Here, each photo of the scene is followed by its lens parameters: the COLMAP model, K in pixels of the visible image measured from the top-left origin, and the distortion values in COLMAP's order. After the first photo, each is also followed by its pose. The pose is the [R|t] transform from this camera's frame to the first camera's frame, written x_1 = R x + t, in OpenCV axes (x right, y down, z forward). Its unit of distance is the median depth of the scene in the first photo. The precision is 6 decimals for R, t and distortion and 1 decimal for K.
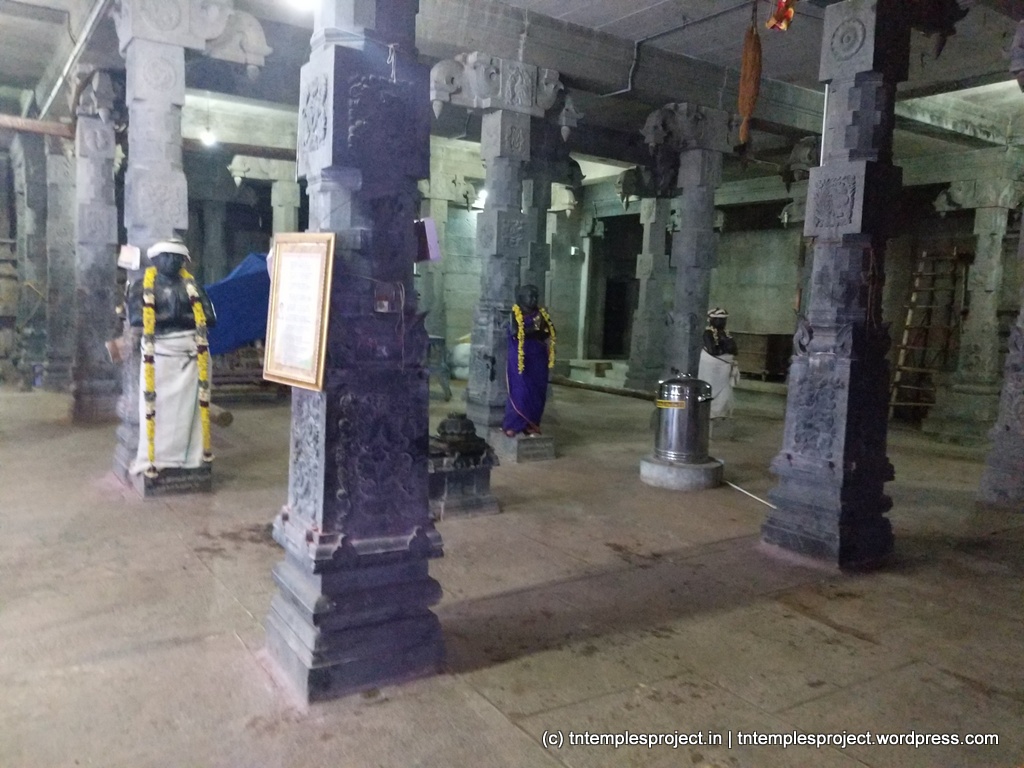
lens RADIAL K [[811.9, 0, 511.7], [0, 811.9, 400.5], [0, 0, 1]] dist [0.077291, -0.136524]
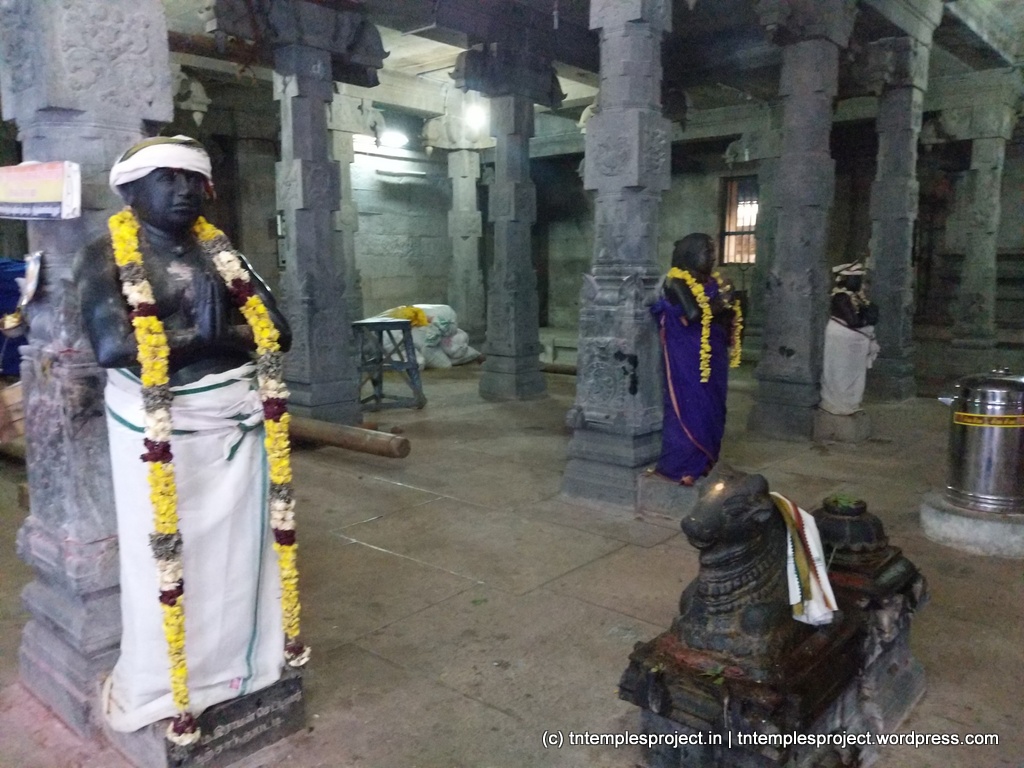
lens RADIAL K [[825.8, 0, 510.8], [0, 825.8, 405.8], [0, 0, 1]] dist [0.003803, 0.001759]
pose [[0.968082, -0.079790, 0.237594, -0.312964], [0.067513, 0.995950, 0.059382, -0.069766], [-0.241370, -0.041446, 0.969548, 0.491700]]
